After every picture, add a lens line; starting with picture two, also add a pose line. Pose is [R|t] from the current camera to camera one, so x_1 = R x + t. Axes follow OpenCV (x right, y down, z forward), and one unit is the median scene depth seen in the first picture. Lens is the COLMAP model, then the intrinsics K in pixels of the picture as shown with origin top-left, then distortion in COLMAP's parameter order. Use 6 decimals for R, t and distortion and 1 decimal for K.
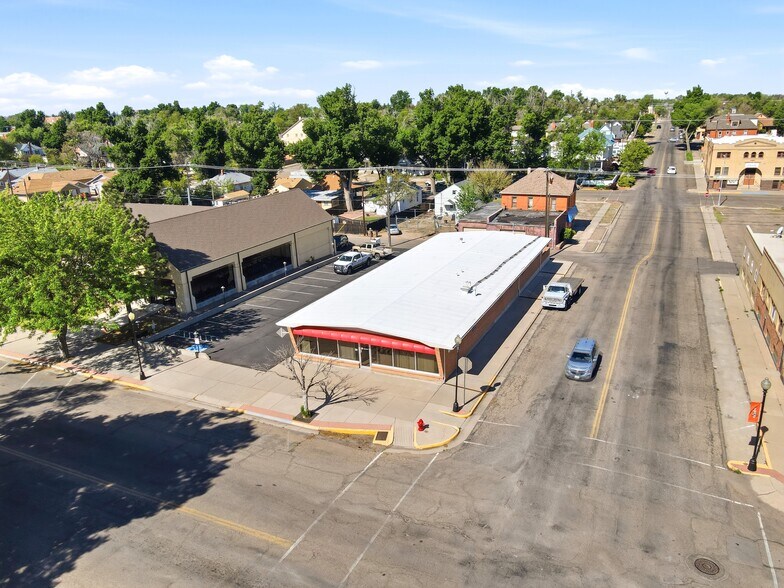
lens RADIAL K [[576.7, 0, 392.9], [0, 576.7, 300.1], [0, 0, 1]] dist [-0.004795, 0.025481]
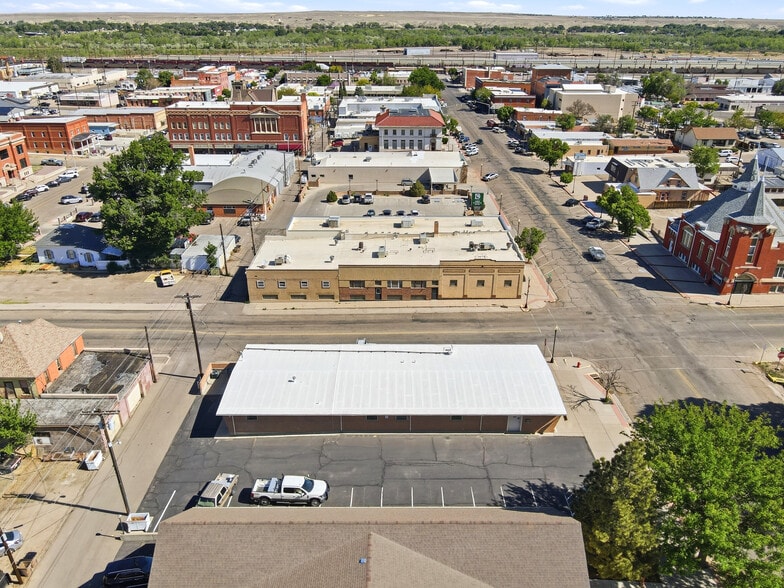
lens RADIAL K [[595.1, 0, 392.0], [0, 595.1, 294.0], [0, 0, 1]] dist [0.001056, 0.011055]
pose [[-0.422526, -0.348593, 0.836633, -1.032418], [0.290751, 0.822161, 0.489402, -0.934424], [-0.858449, 0.450037, -0.246031, 1.491125]]
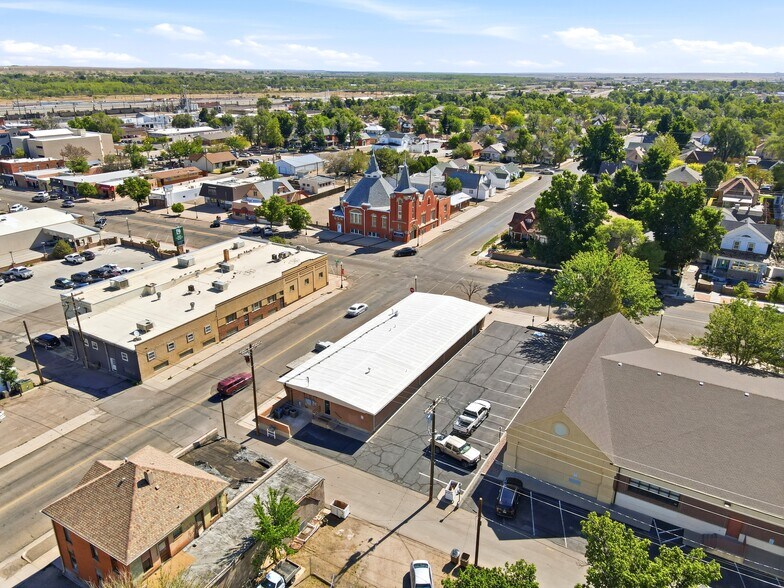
lens RADIAL K [[576.7, 0, 392.9], [0, 576.7, 300.1], [0, 0, 1]] dist [-0.004795, 0.025481]
pose [[-0.994788, -0.008567, 0.101601, -0.051445], [0.058218, 0.770342, 0.634968, -1.281701], [-0.083707, 0.637573, -0.765829, 2.504766]]
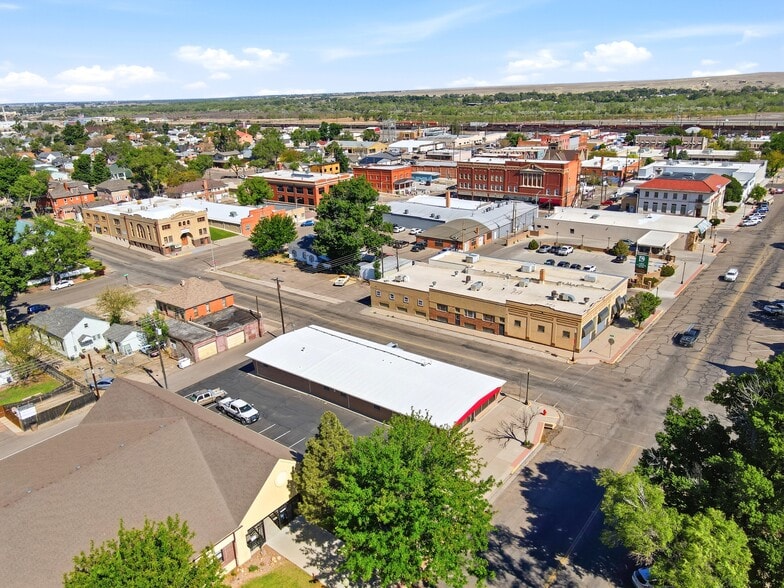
lens RADIAL K [[572.9, 0, 392.0], [0, 572.9, 294.0], [0, 0, 1]] dist [0.001895, 0.007174]
pose [[0.222369, -0.294127, 0.929538, -1.426486], [0.324625, 0.921344, 0.213875, -0.615084], [-0.919331, 0.254193, 0.300360, 0.577110]]
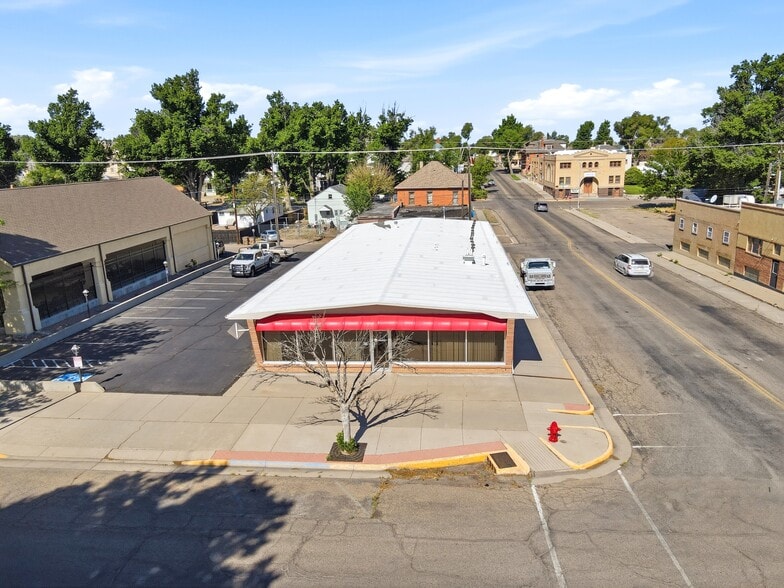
lens RADIAL K [[576.7, 0, 392.9], [0, 576.7, 300.1], [0, 0, 1]] dist [-0.004795, 0.025481]
pose [[0.944120, -0.072414, 0.321549, -0.220166], [0.097150, 0.993365, -0.061539, 0.074217], [-0.314960, 0.089339, 0.944891, 0.349808]]
